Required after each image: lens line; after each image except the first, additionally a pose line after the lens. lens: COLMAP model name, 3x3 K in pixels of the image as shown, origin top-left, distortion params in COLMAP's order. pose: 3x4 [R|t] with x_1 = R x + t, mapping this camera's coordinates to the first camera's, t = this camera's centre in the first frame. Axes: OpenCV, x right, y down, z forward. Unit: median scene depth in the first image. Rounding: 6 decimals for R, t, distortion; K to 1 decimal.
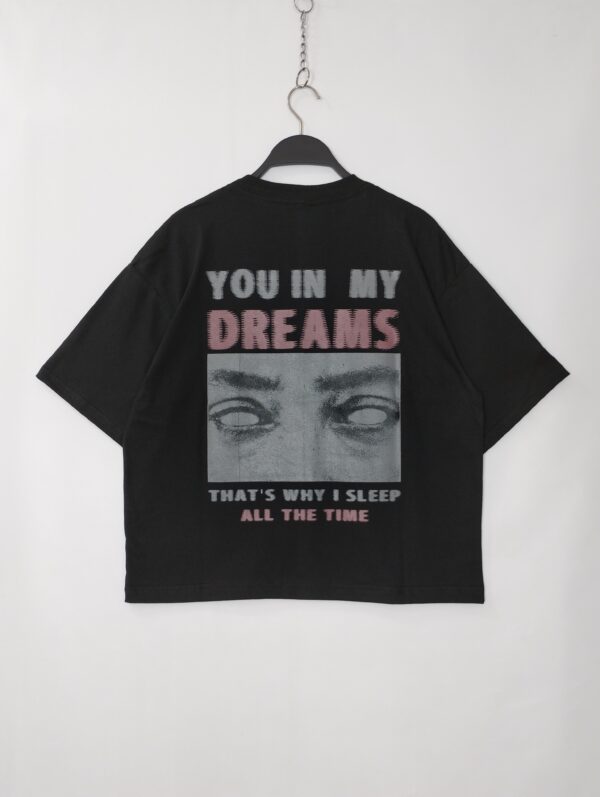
lens RADIAL K [[655.6, 0, 300.0], [0, 655.6, 398.5], [0, 0, 1]] dist [-0.005576, -0.006836]
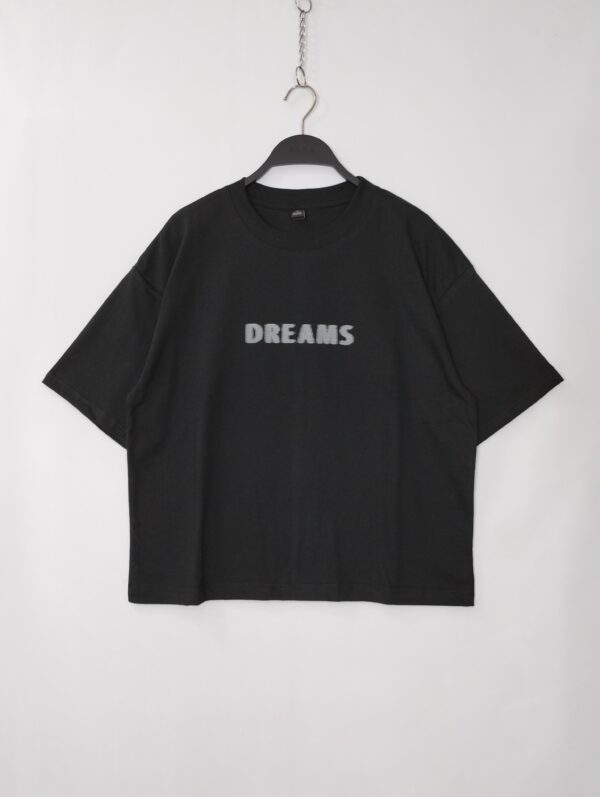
lens RADIAL K [[655.6, 0, 300.0], [0, 655.6, 398.5], [0, 0, 1]] dist [-0.005576, -0.006836]
pose [[0.999939, 0.008808, 0.006605, -0.002538], [-0.008708, 0.999848, -0.015116, 0.088523], [-0.006737, 0.015057, 0.999864, -0.712940]]
